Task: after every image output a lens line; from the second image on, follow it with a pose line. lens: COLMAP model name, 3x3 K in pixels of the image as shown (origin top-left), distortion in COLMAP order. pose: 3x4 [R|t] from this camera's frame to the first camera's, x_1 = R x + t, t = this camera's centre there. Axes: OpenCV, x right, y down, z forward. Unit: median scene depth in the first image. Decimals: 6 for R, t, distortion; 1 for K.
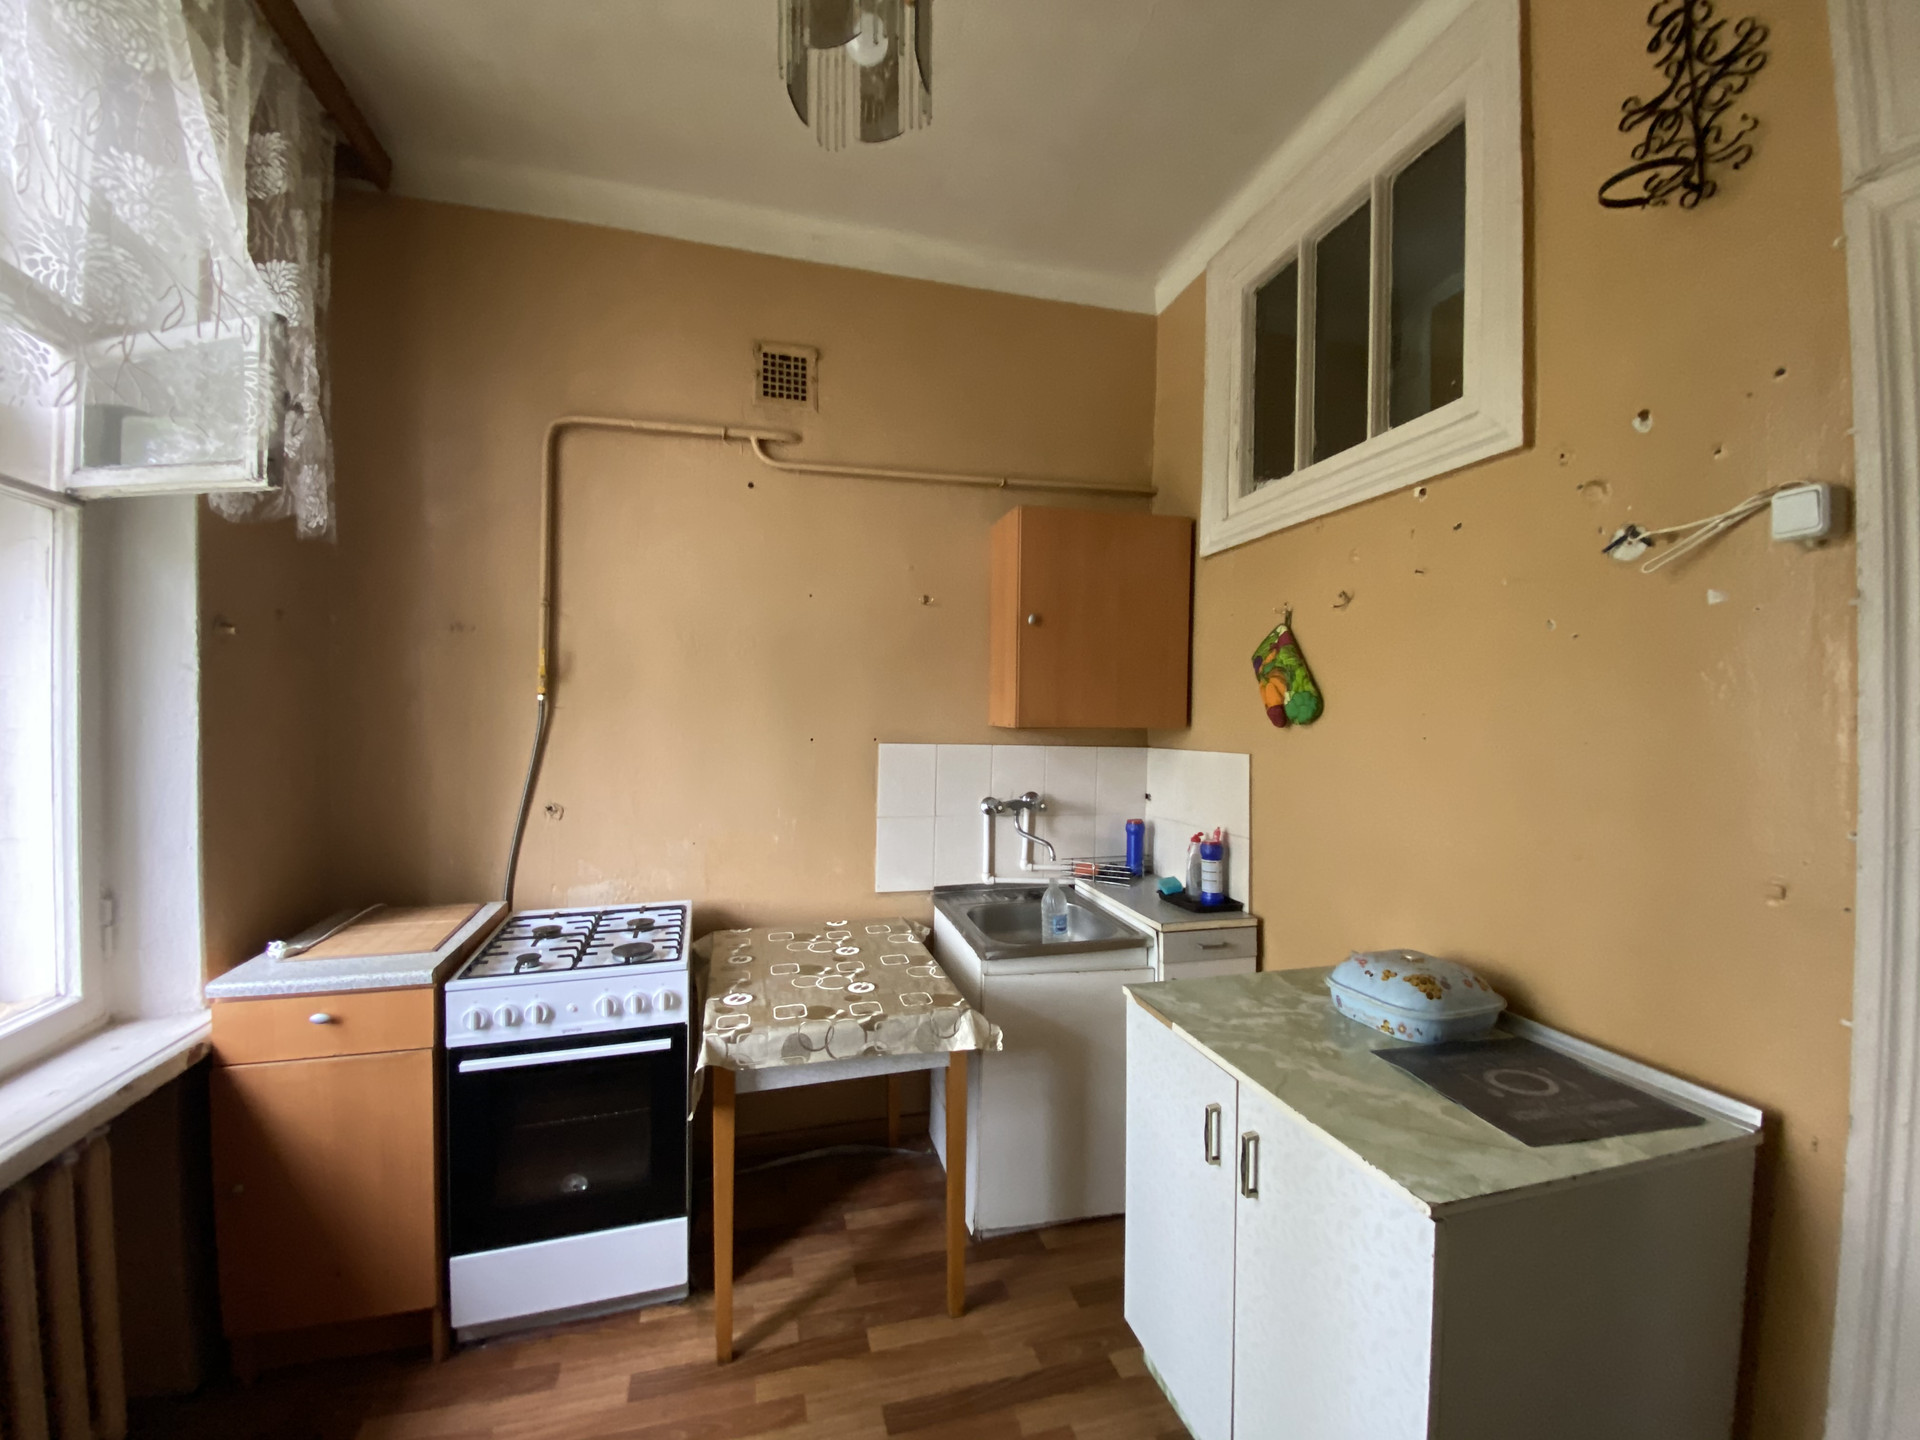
lens RADIAL K [[767.4, 0, 960.0], [0, 767.4, 720.0], [0, 0, 1]] dist [0.015726, -0.031337]
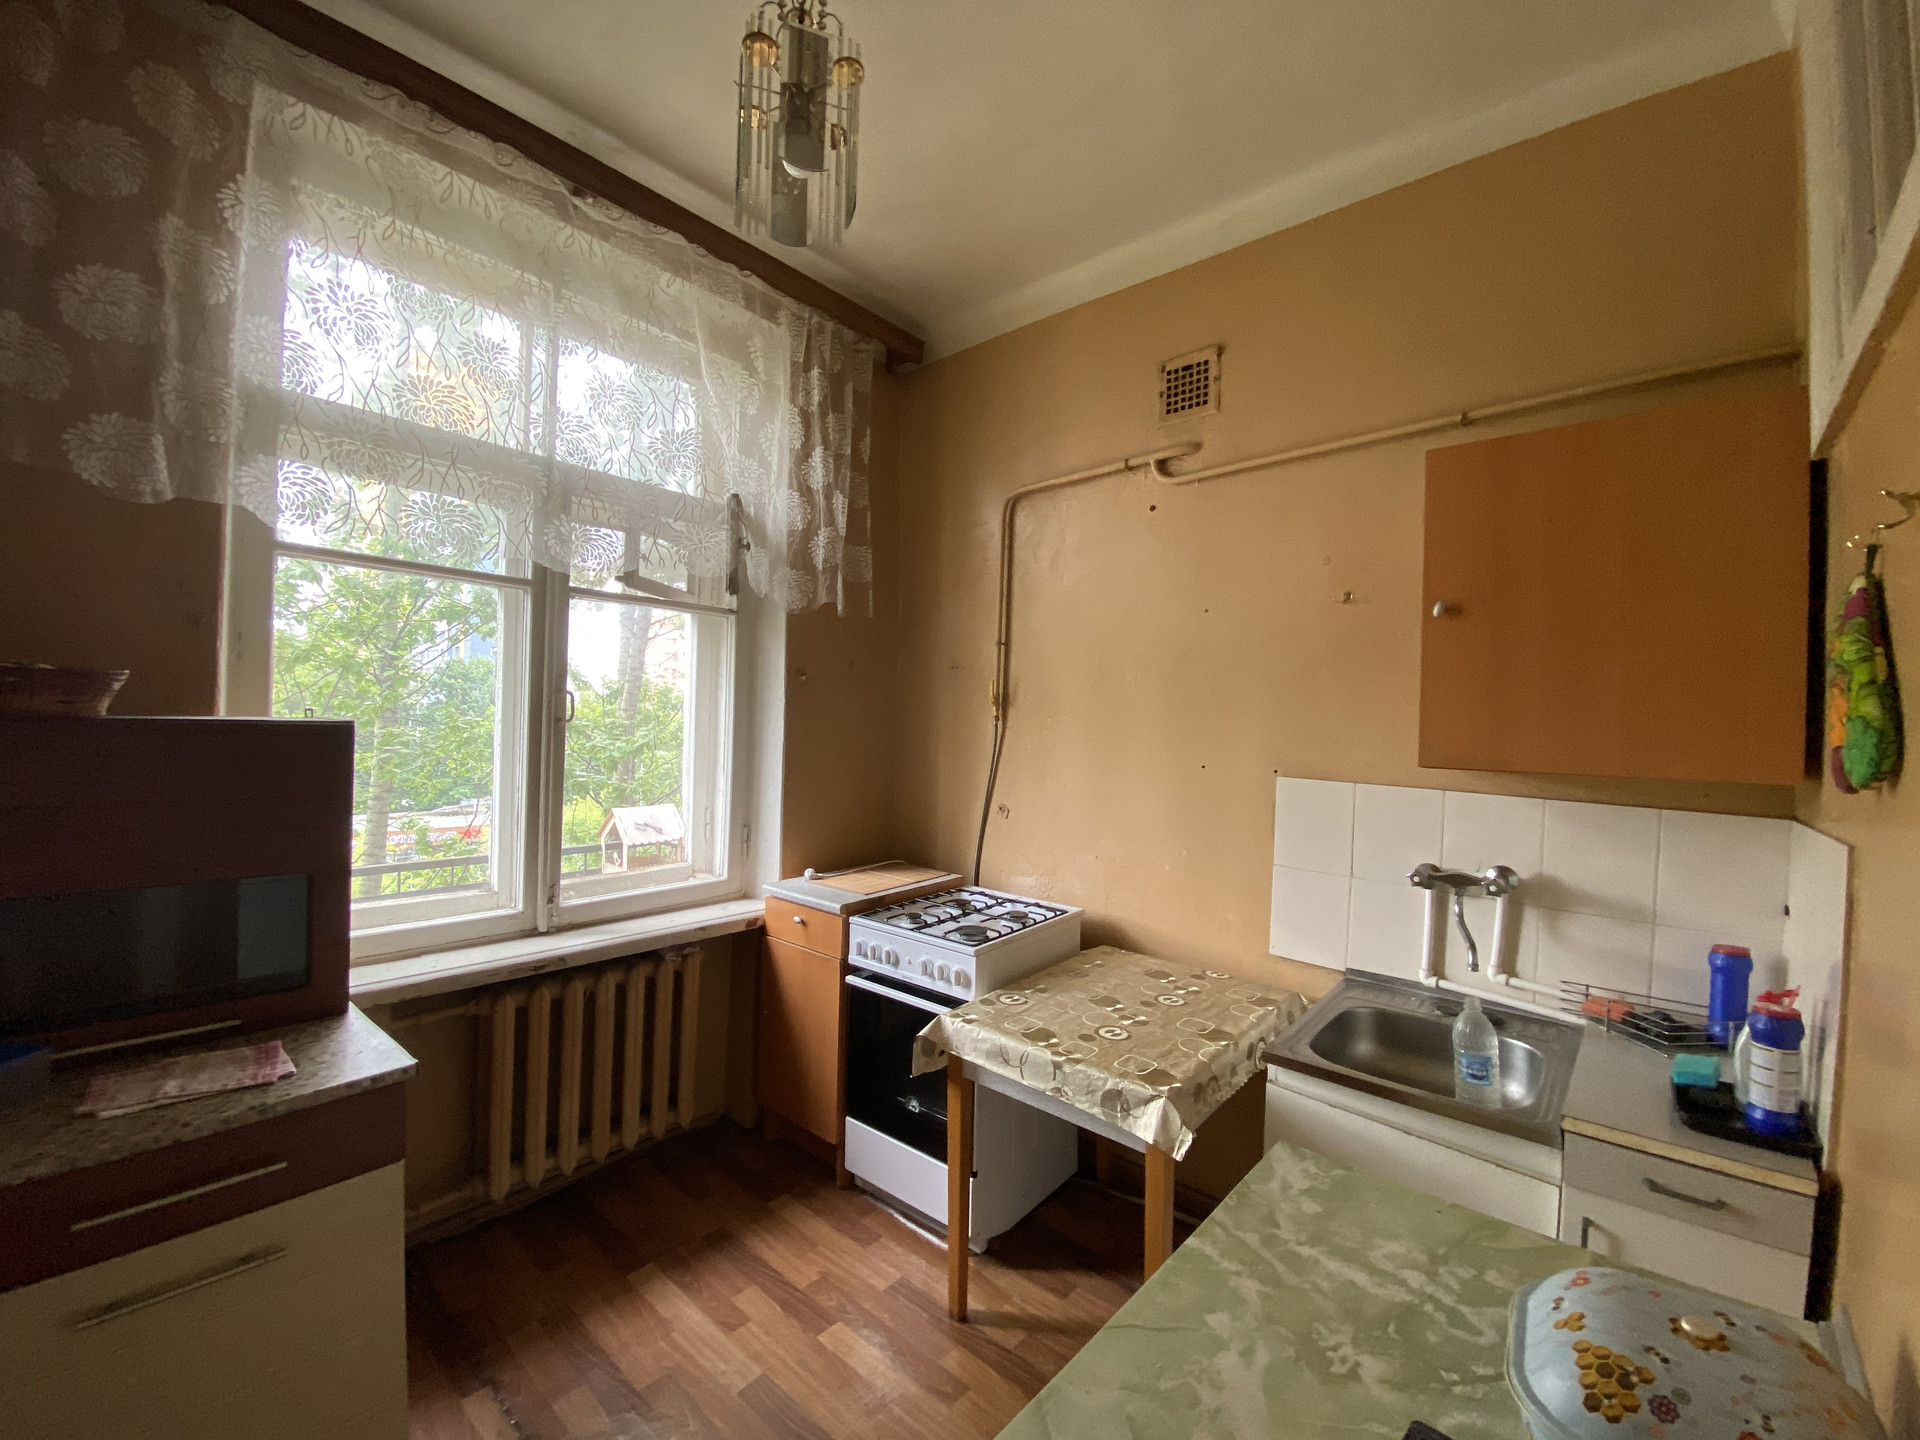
lens RADIAL K [[779.7, 0, 960.0], [0, 779.7, 720.0], [0, 0, 1]] dist [-0.000089, -0.017681]
pose [[0.527214, 0.005210, -0.849716, 0.491224], [-0.036579, 0.999193, -0.016569, -0.005117], [0.848945, 0.039817, 0.526979, 0.286493]]
